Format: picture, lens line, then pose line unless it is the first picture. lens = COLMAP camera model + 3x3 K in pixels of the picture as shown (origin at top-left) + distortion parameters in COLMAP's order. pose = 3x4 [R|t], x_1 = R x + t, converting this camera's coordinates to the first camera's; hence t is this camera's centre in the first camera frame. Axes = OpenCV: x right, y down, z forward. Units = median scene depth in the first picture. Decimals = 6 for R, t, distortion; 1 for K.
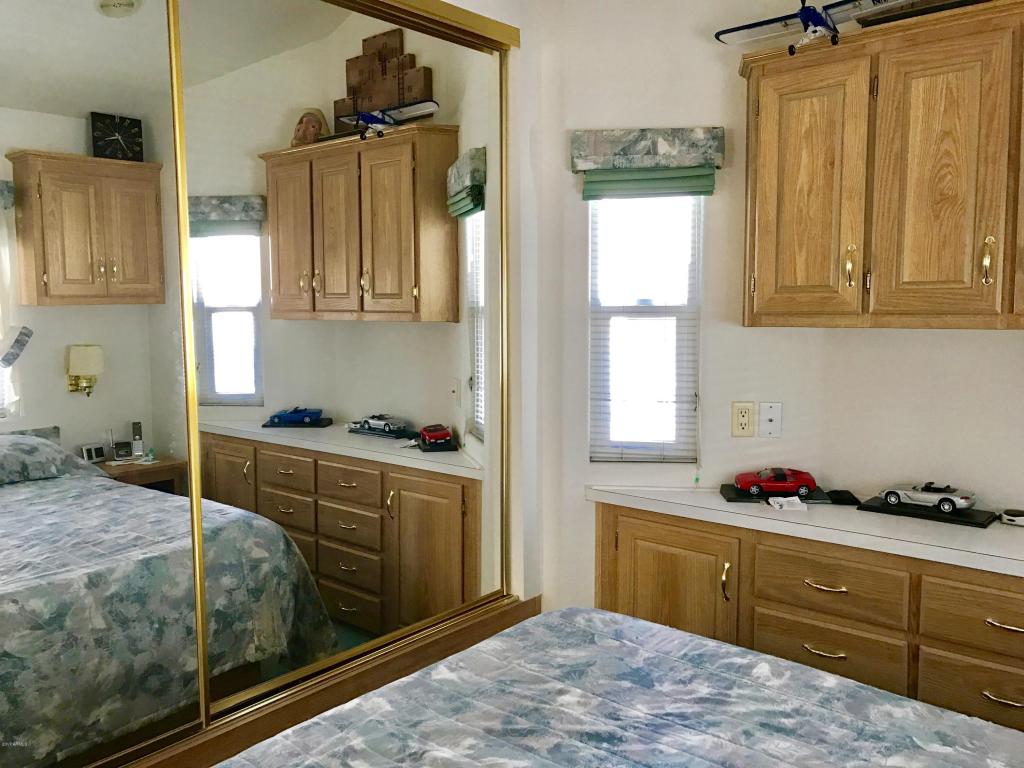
lens RADIAL K [[841.5, 0, 508.2], [0, 841.5, 375.6], [0, 0, 1]] dist [0.030733, -0.033958]
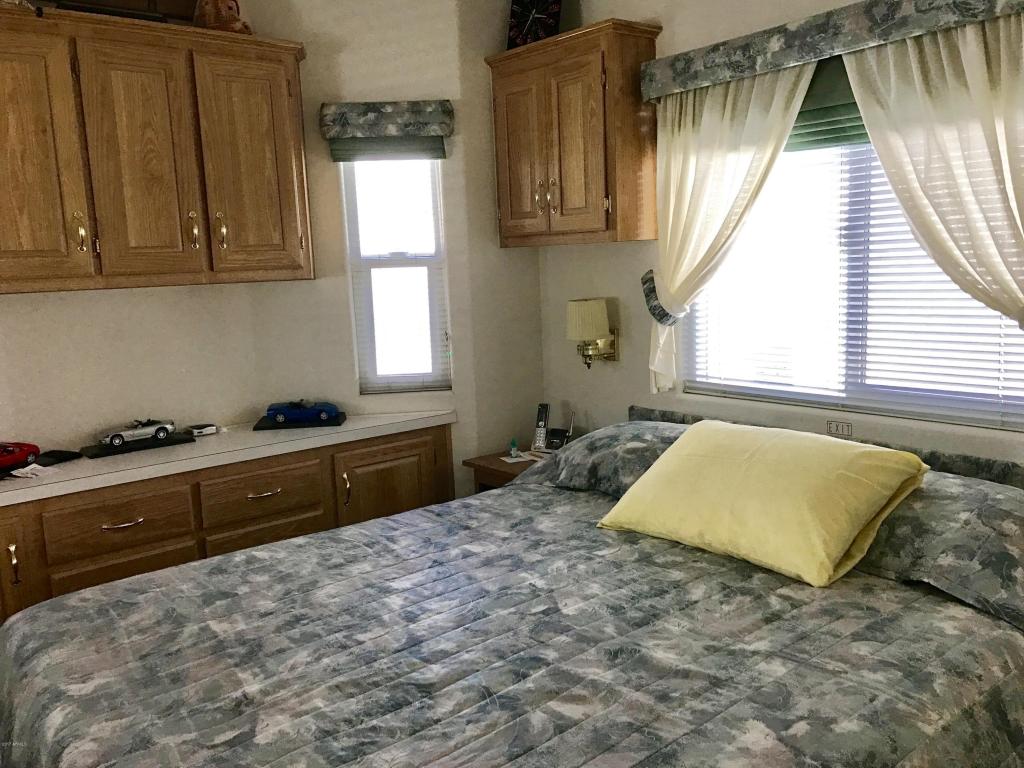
lens RADIAL K [[841.5, 0, 506.7], [0, 841.5, 389.3], [0, 0, 1]] dist [0.030733, -0.033958]
pose [[0.180072, -0.146144, 0.972736, -0.744086], [0.121945, 0.984590, 0.125351, -0.001045], [-0.976065, 0.096048, 0.195118, 0.357942]]
